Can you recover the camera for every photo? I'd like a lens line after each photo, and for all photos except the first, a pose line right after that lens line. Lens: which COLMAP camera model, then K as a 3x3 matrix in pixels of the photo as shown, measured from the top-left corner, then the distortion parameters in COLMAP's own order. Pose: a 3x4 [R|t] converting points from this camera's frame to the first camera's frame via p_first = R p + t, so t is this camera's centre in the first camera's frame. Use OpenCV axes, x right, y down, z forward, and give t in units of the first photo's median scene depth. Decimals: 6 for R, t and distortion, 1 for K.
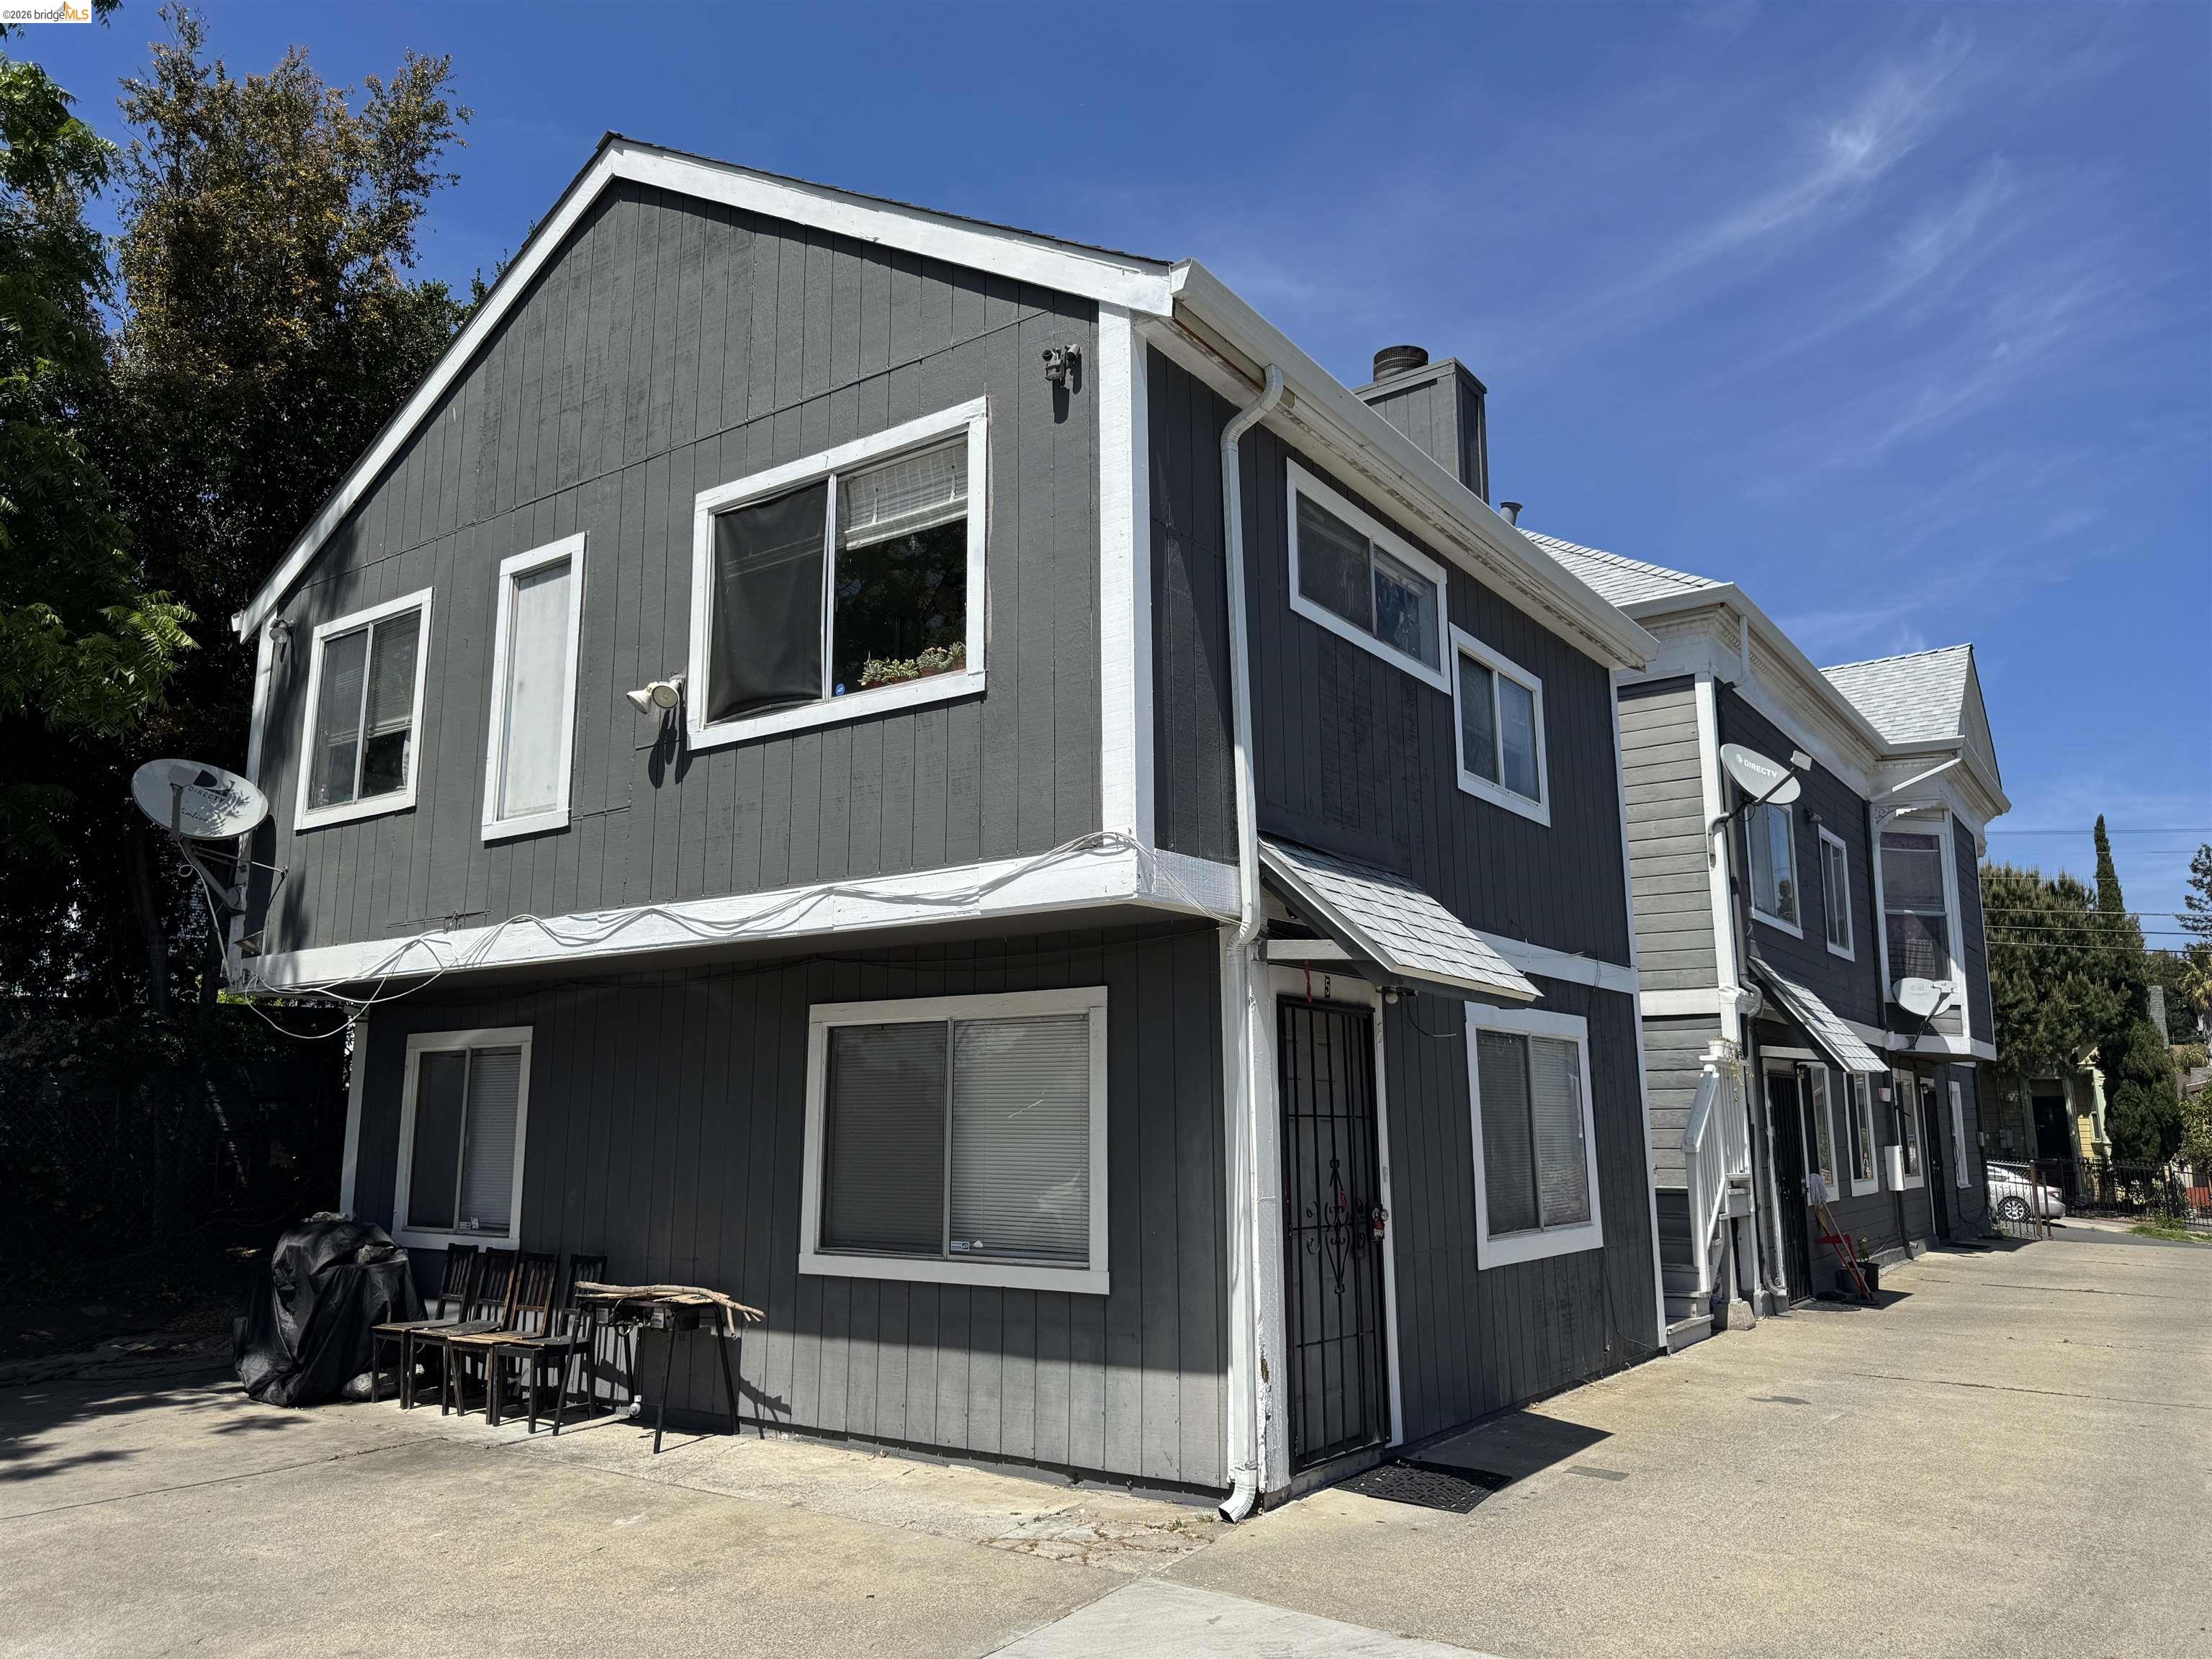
lens RADIAL K [[1529.7, 0, 1106.0], [0, 1529.7, 829.5], [0, 0, 1]] dist [0.135981, -0.206160]
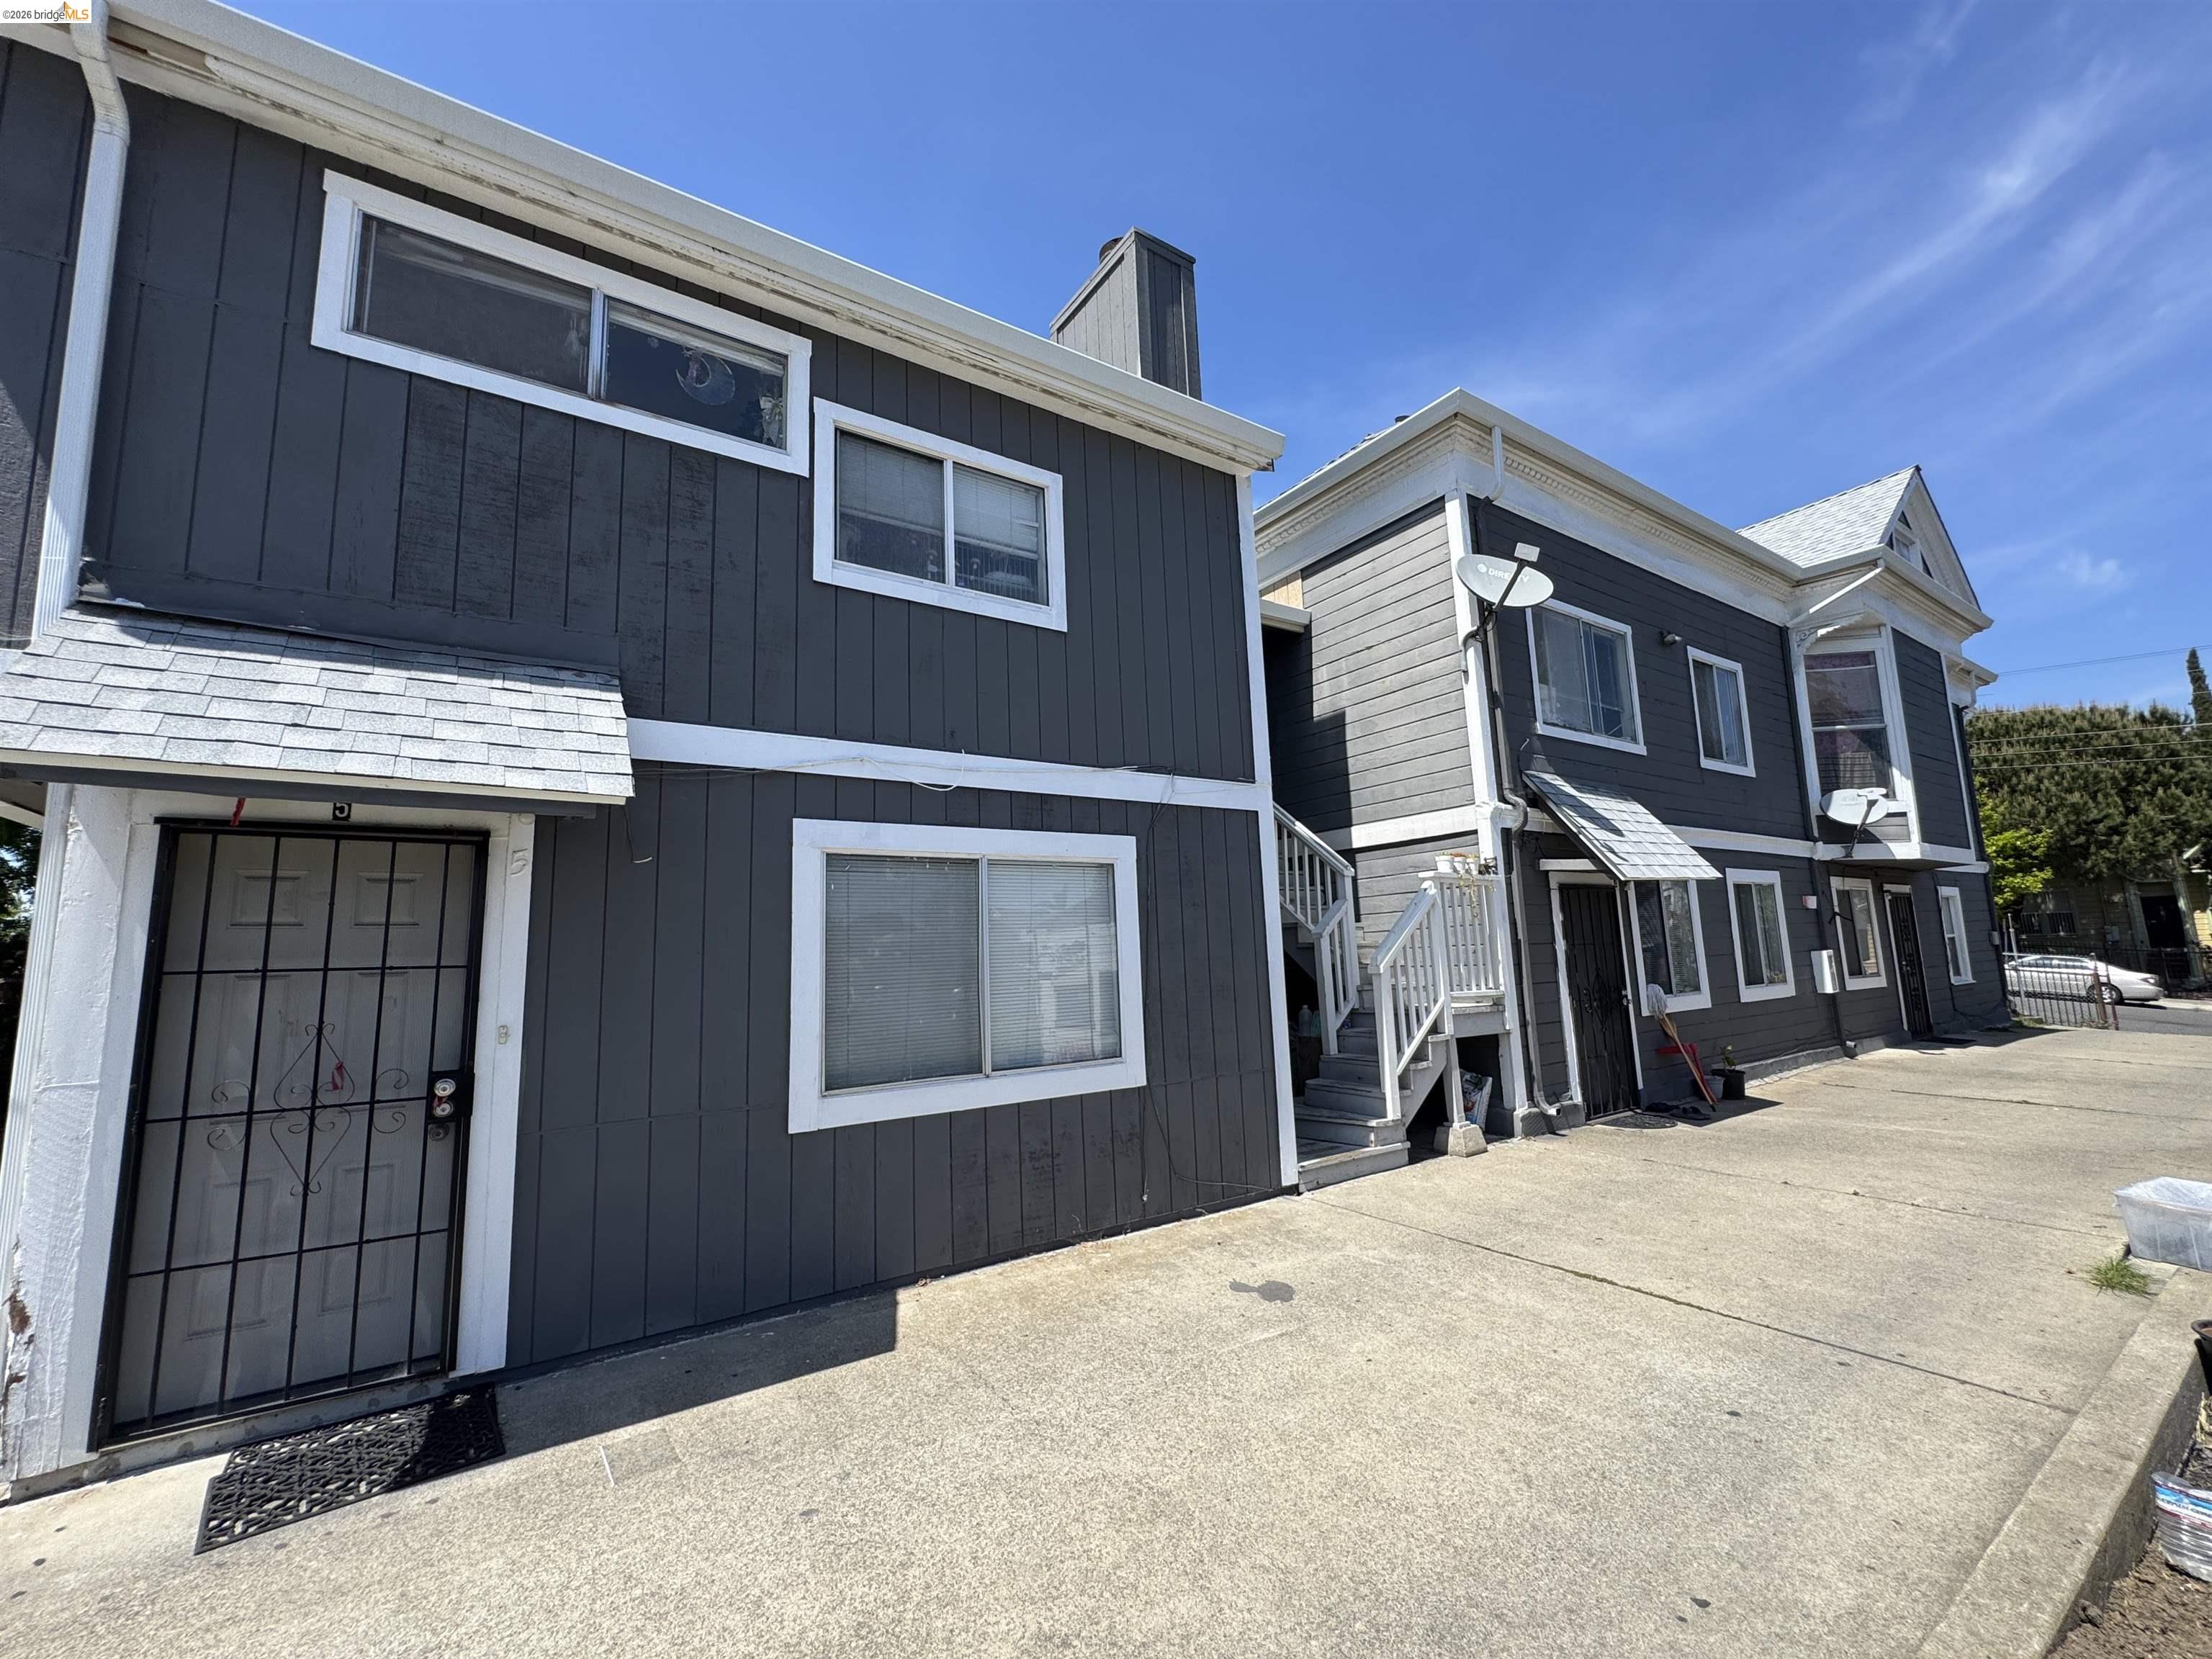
lens RADIAL K [[898.0, 0, 1074.6], [0, 898.0, 826.5], [0, 0, 1]] dist [-0.000740, -0.000881]
pose [[0.933125, -0.080176, -0.350499, 0.311195], [0.097556, 0.994710, 0.032183, 0.063858], [0.346064, -0.064225, 0.936010, 0.332638]]
